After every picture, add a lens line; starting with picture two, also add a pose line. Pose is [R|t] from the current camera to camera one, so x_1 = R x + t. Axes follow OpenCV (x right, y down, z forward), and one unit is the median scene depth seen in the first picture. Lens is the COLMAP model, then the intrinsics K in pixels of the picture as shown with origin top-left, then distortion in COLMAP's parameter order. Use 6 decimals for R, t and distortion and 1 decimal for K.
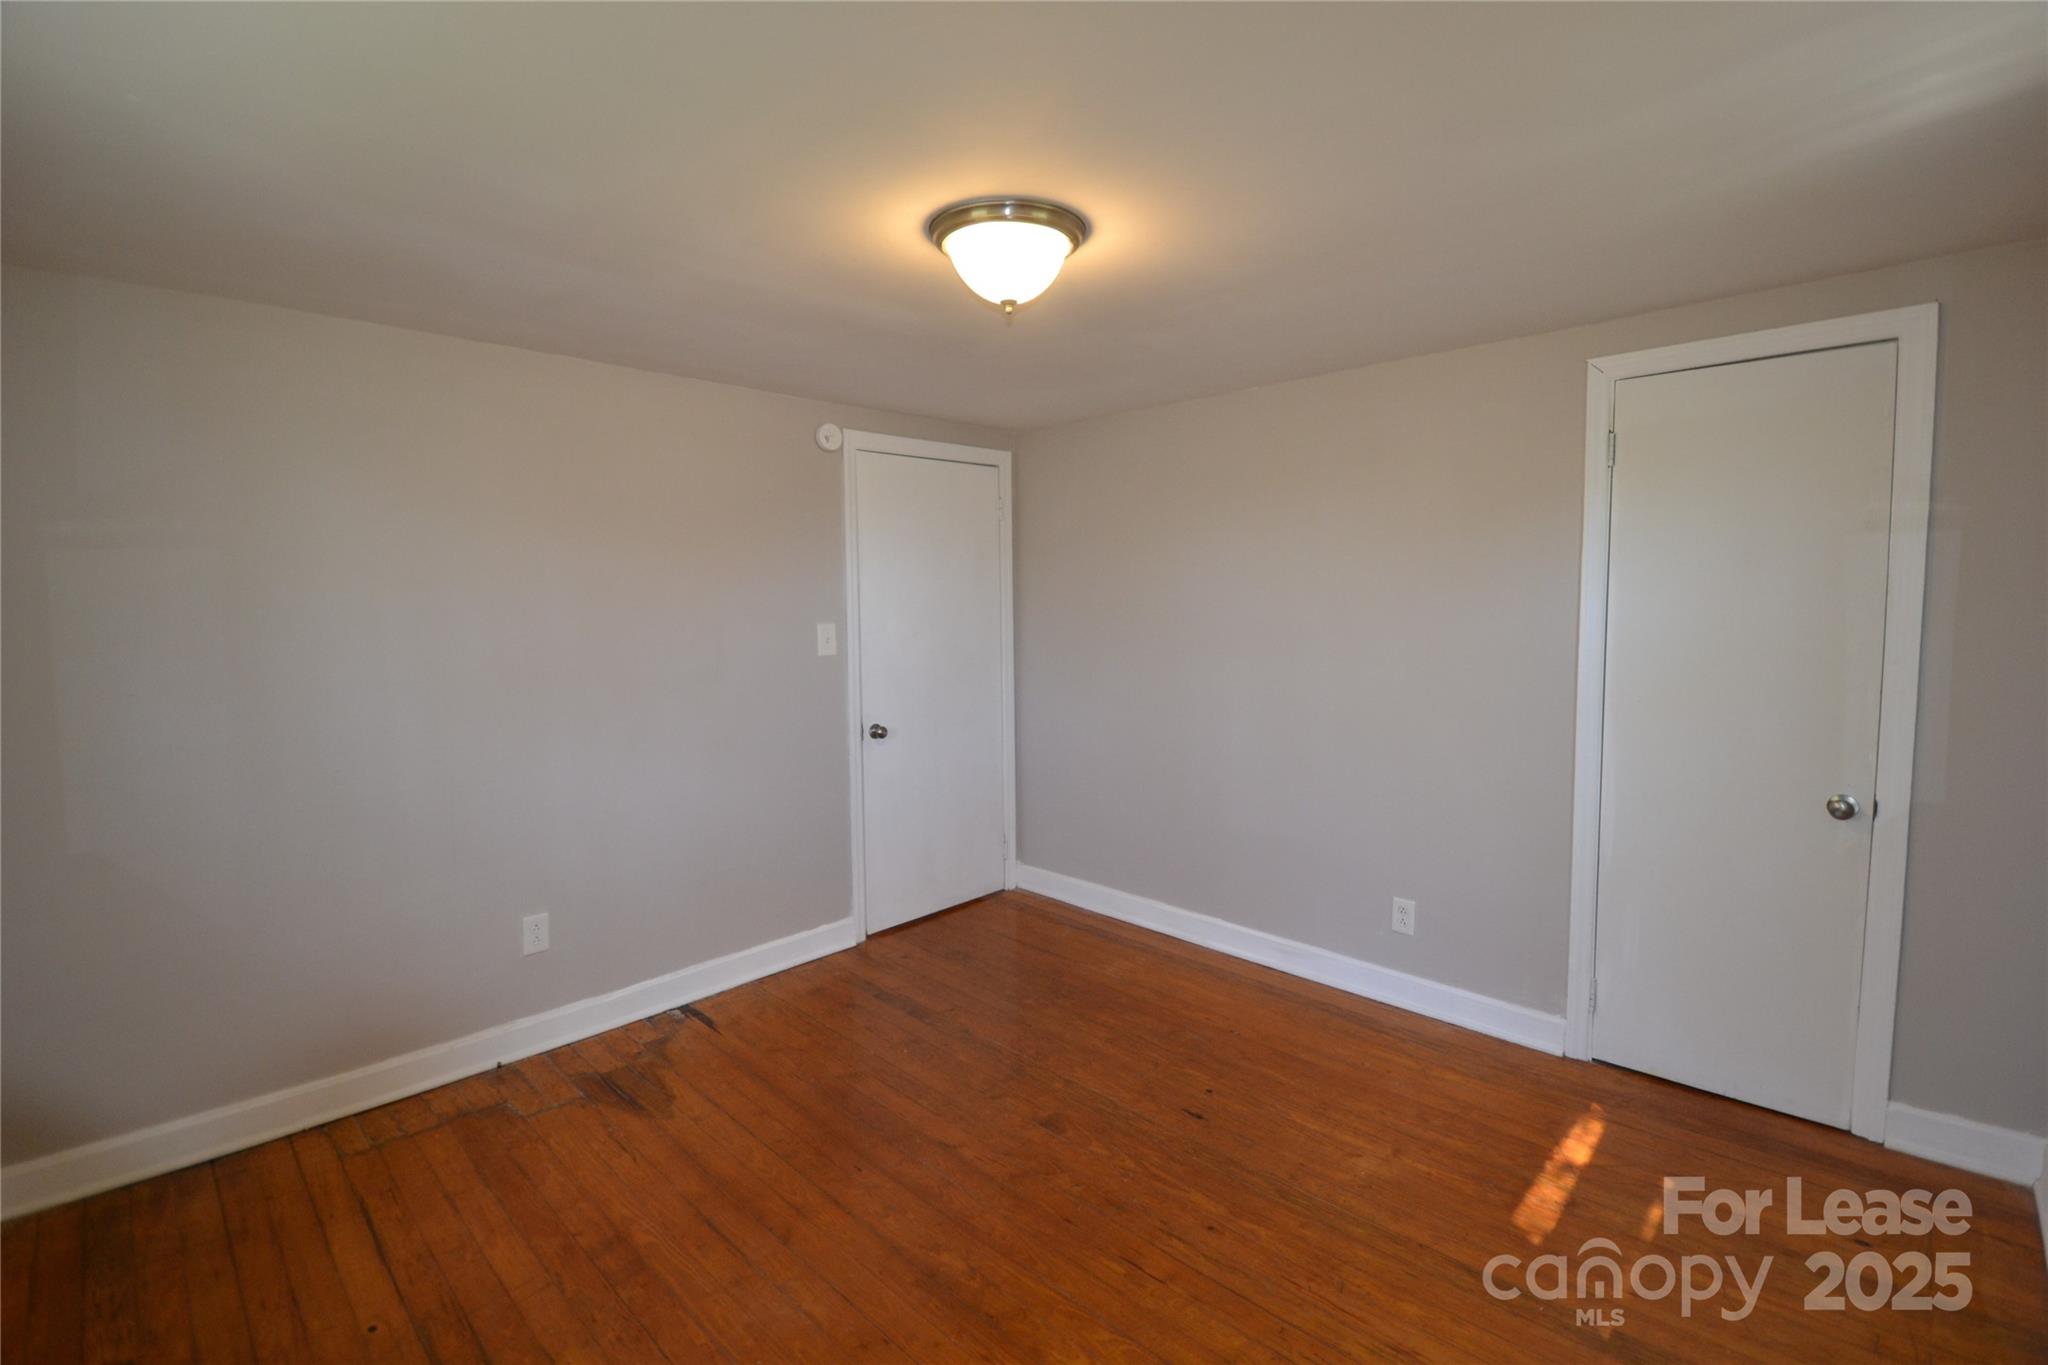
lens RADIAL K [[911.3, 0, 1025.7], [0, 911.3, 663.8], [0, 0, 1]] dist [0.025344, -0.029189]
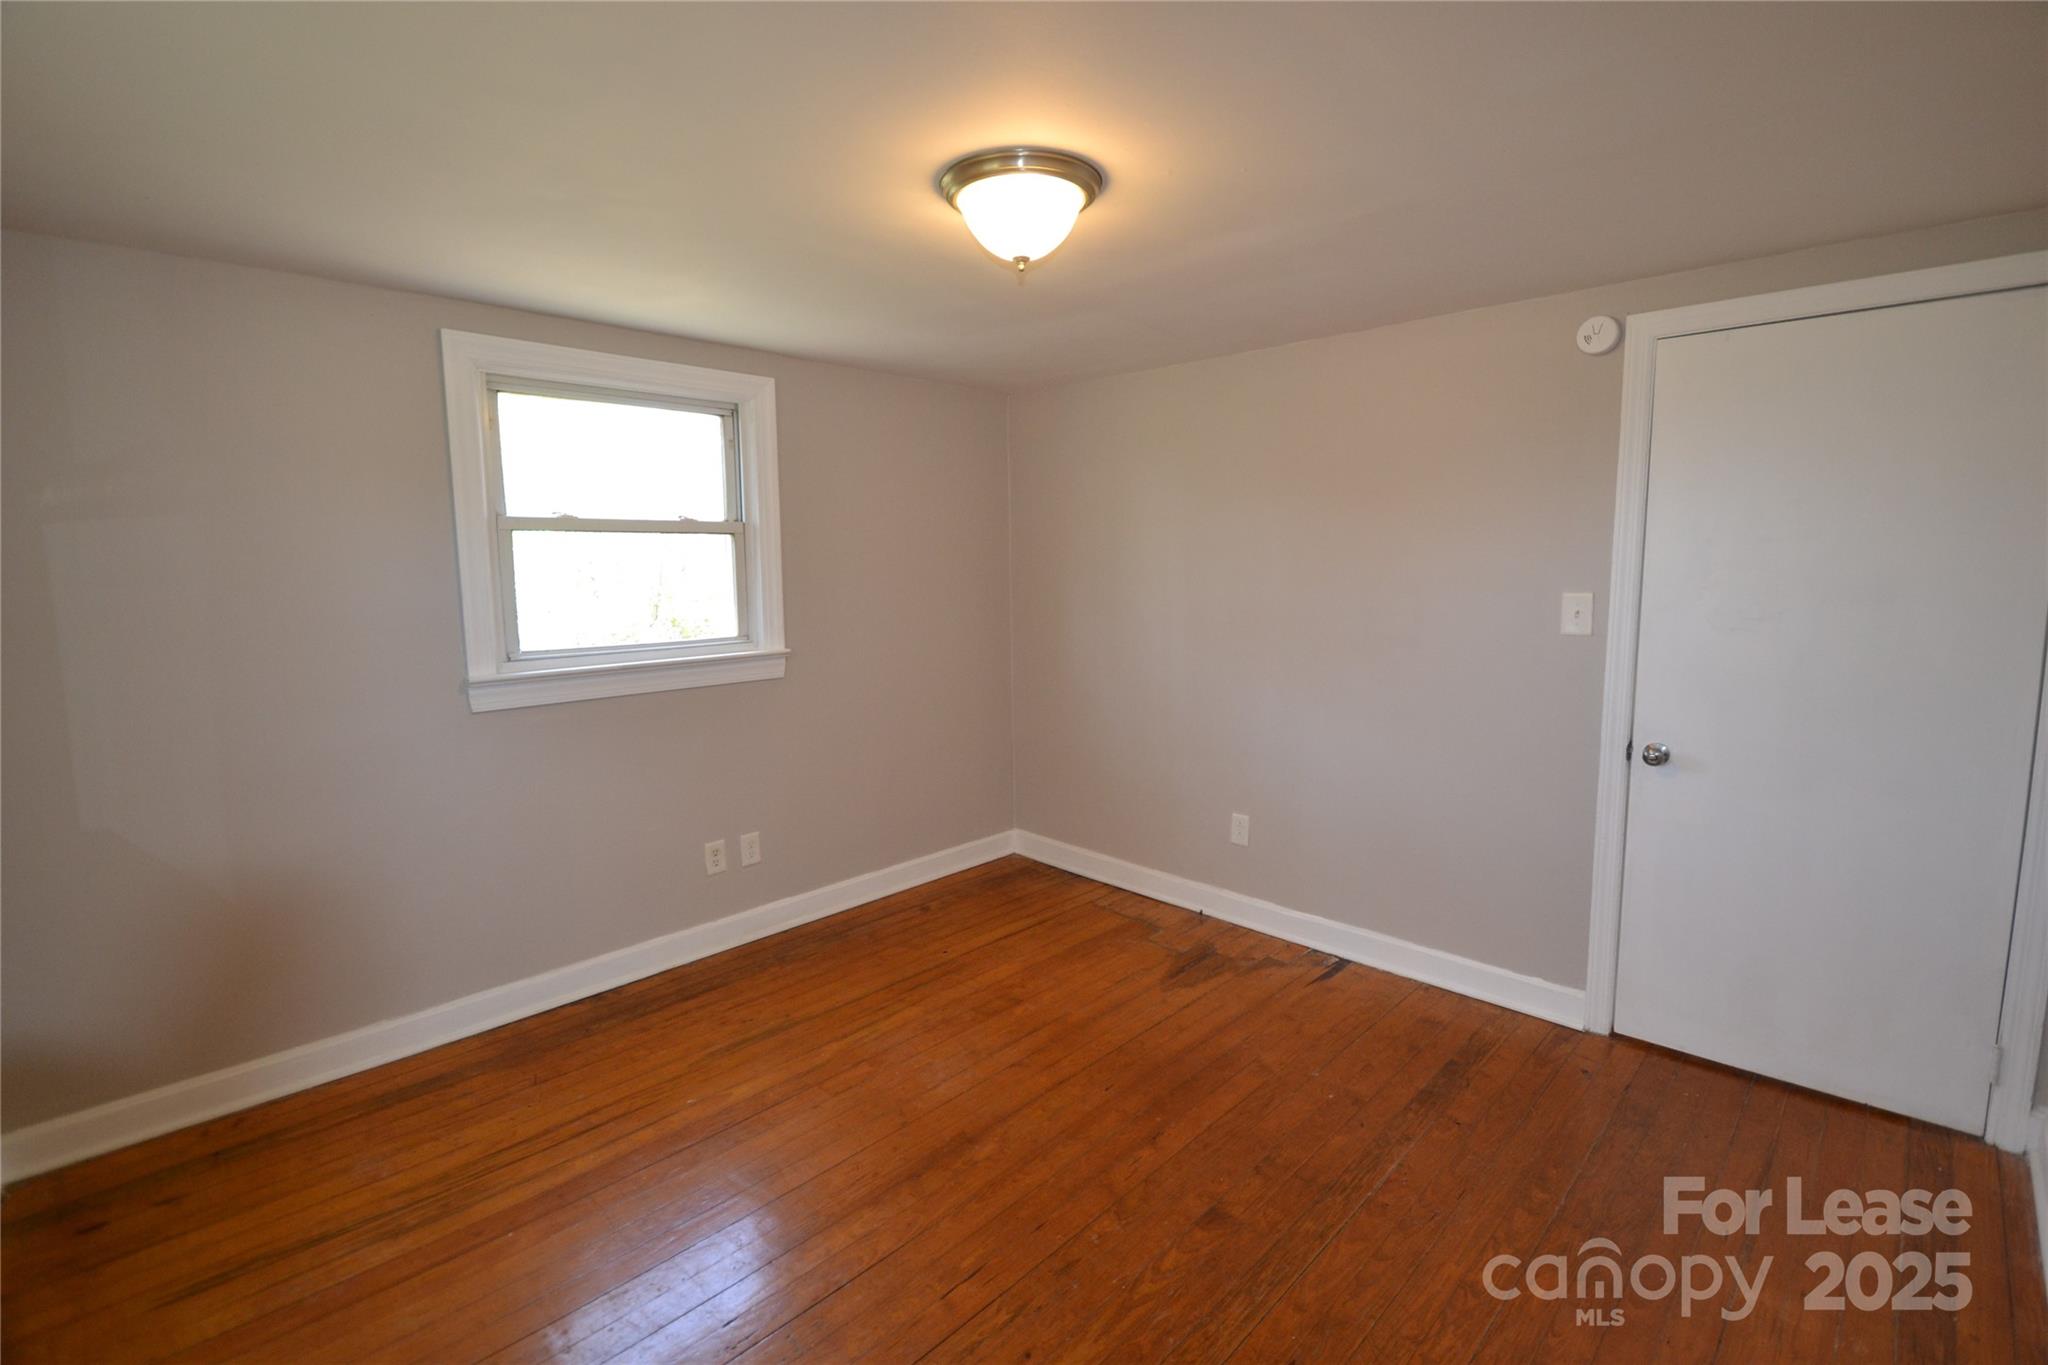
lens RADIAL K [[911.3, 0, 1025.7], [0, 911.3, 663.8], [0, 0, 1]] dist [0.025344, -0.029189]
pose [[-0.006519, 0.121168, -0.992611, 0.699278], [-0.062470, 0.990644, 0.121338, -0.063463], [0.998026, 0.062800, 0.001111, 0.724216]]
